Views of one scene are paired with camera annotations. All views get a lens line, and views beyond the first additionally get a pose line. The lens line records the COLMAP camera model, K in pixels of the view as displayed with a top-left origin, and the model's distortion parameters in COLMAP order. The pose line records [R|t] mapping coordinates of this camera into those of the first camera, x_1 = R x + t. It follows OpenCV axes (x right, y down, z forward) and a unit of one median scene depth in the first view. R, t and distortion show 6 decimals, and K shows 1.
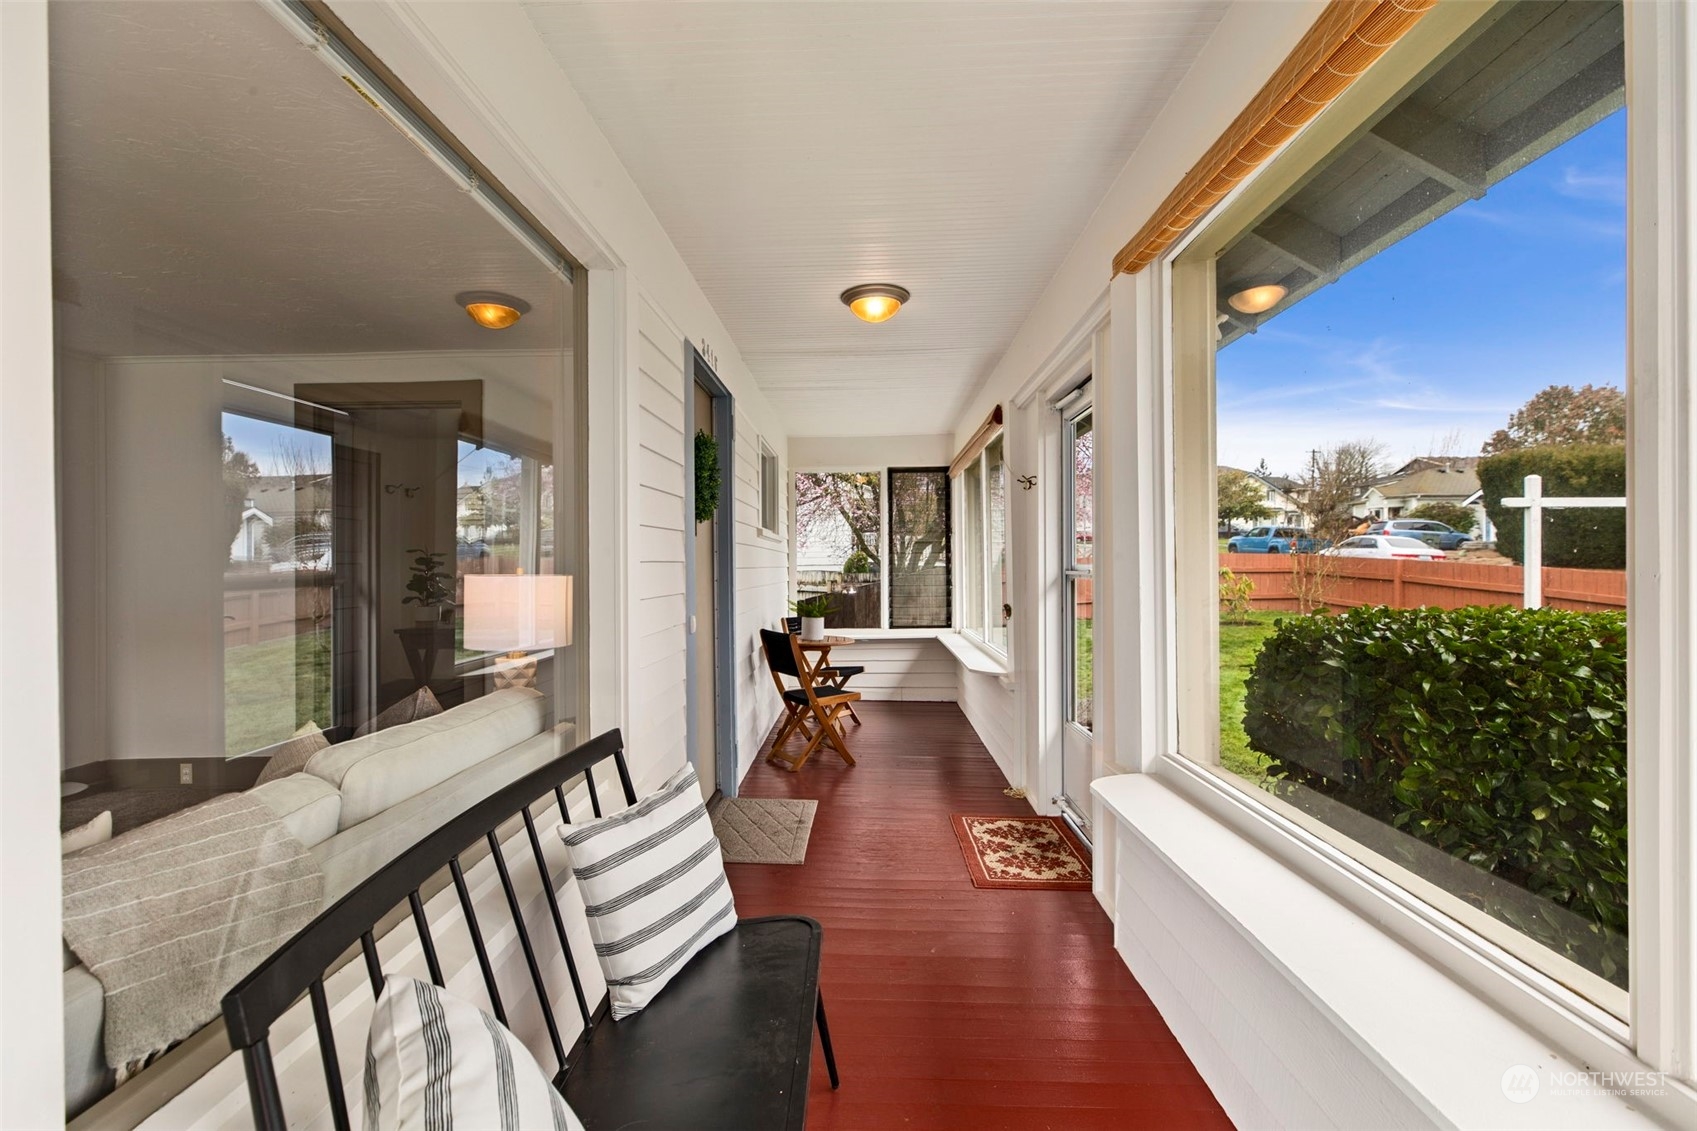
lens RADIAL K [[756.3, 0, 848.4], [0, 756.3, 571.4], [0, 0, 1]] dist [0.002249, 0.000368]
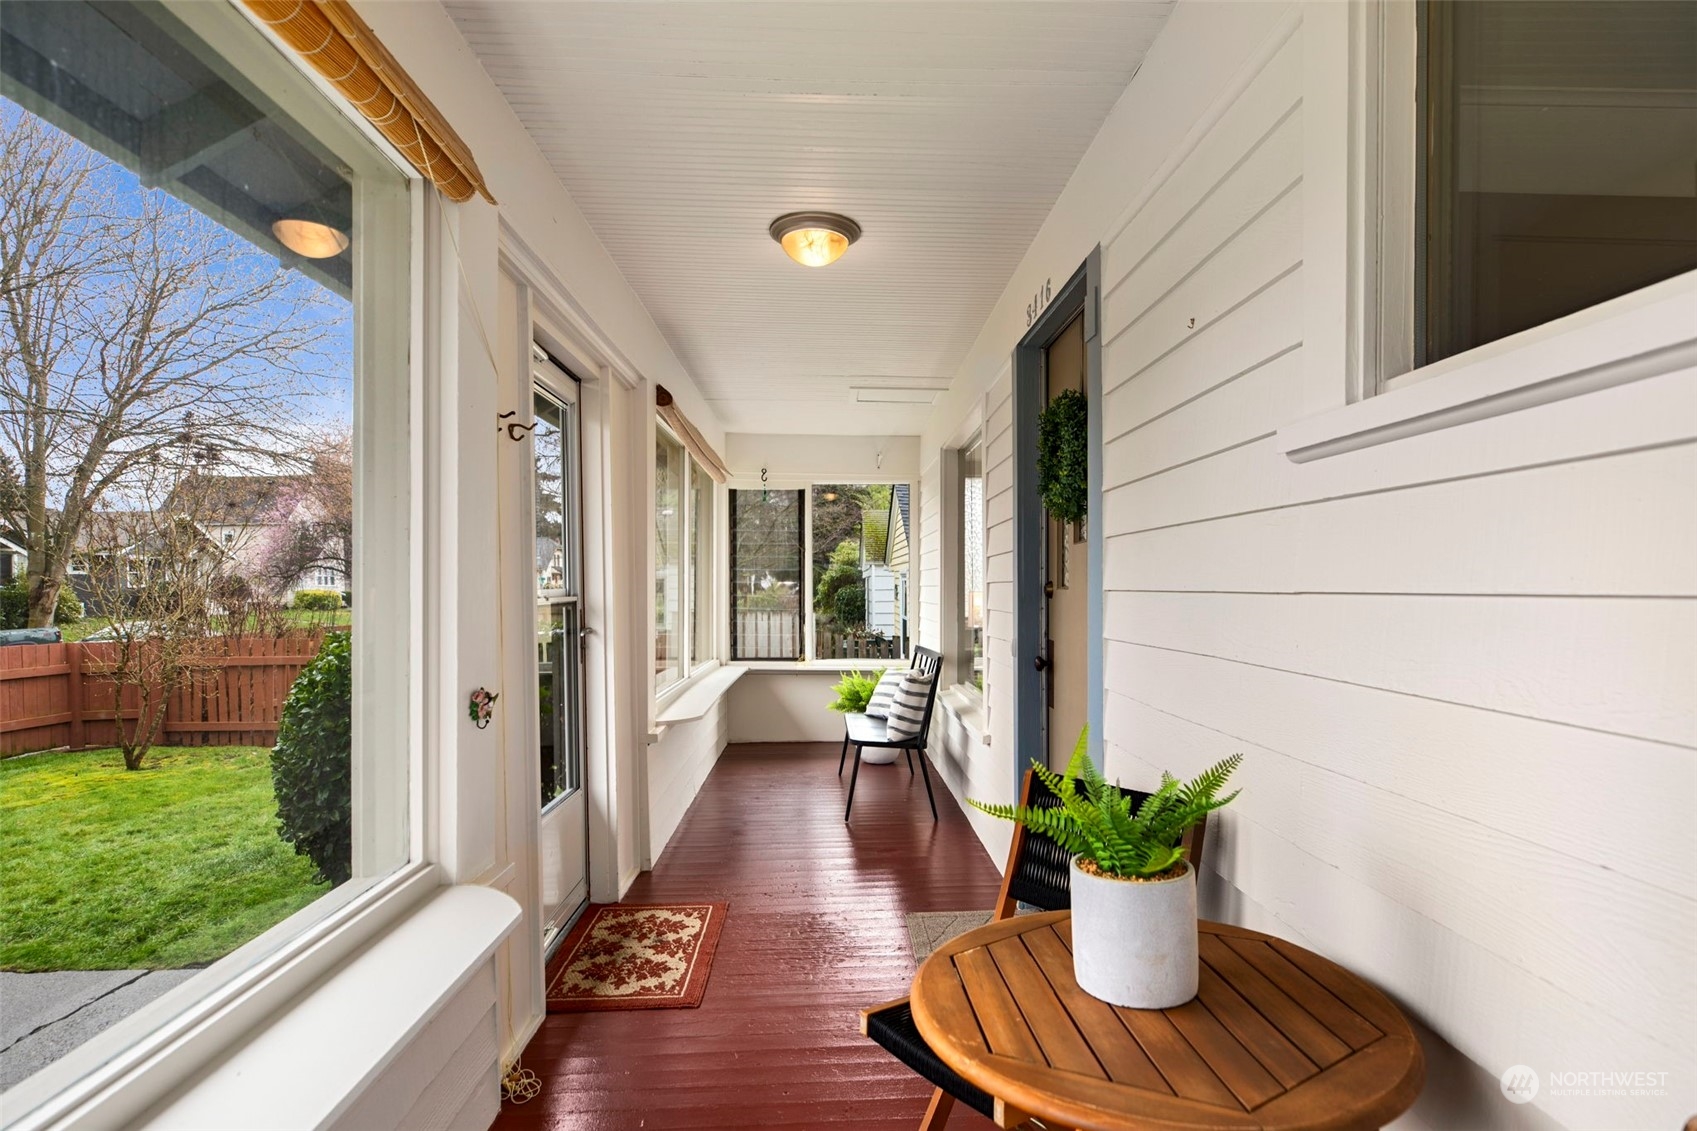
lens RADIAL K [[756.3, 0, 848.4], [0, 756.3, 571.4], [0, 0, 1]] dist [0.002249, 0.000368]
pose [[-0.998868, 0.011429, -0.046184, 0.042600], [0.011140, 0.999917, 0.006515, -0.029853], [0.046254, 0.005993, -0.998912, 1.771850]]
